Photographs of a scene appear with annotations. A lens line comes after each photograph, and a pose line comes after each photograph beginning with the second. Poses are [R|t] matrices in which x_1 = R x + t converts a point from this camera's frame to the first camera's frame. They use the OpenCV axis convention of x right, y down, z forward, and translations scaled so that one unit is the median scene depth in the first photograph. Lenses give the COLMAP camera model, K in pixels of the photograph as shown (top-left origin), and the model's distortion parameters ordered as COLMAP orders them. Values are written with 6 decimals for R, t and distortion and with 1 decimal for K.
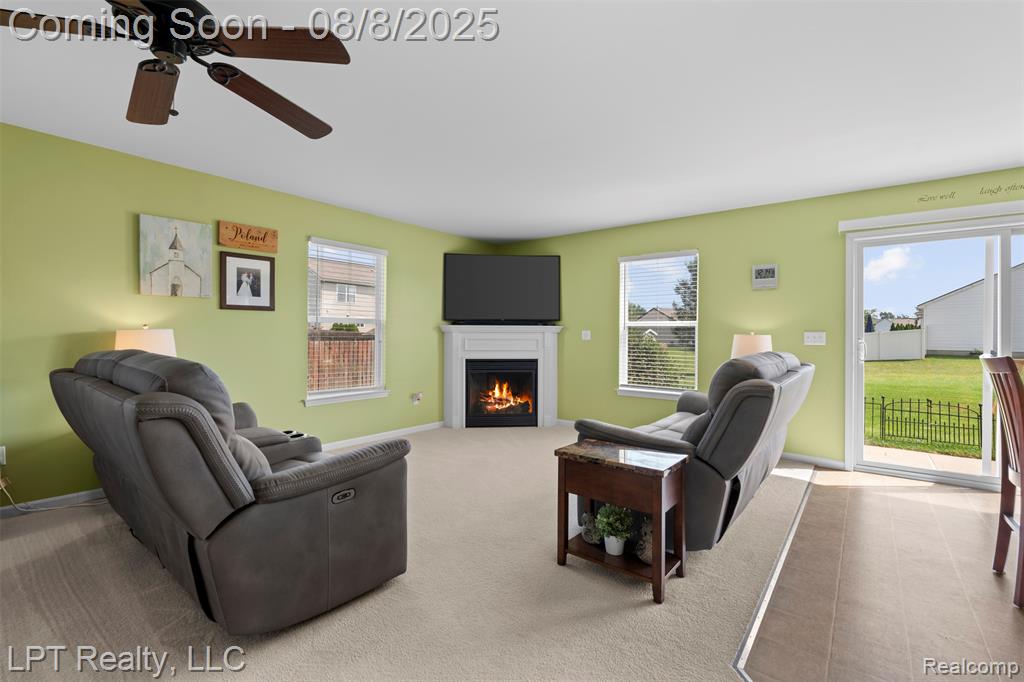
lens RADIAL K [[453.6, 0, 512.1], [0, 453.6, 336.3], [0, 0, 1]] dist [-0.006972, 0.001267]
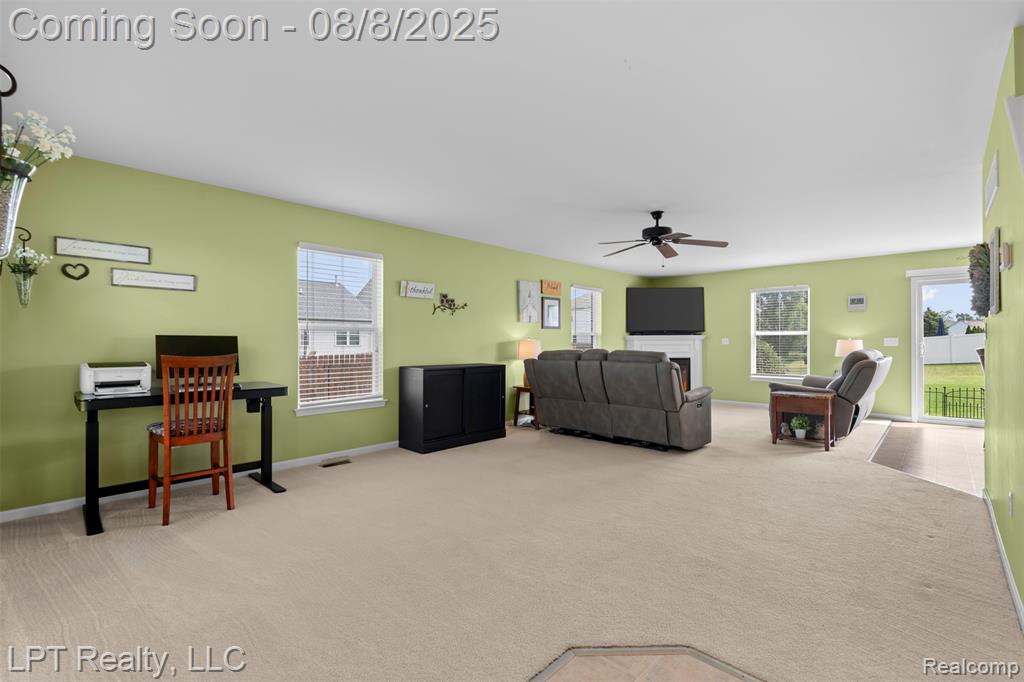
lens RADIAL K [[453.6, 0, 517.7], [0, 453.6, 343.9], [0, 0, 1]] dist [-0.006972, 0.001267]
pose [[0.996141, -0.009600, -0.087245, -0.525068], [0.009633, 0.999954, -0.000042, 0.000181], [0.087241, -0.000799, 0.996187, -0.733706]]
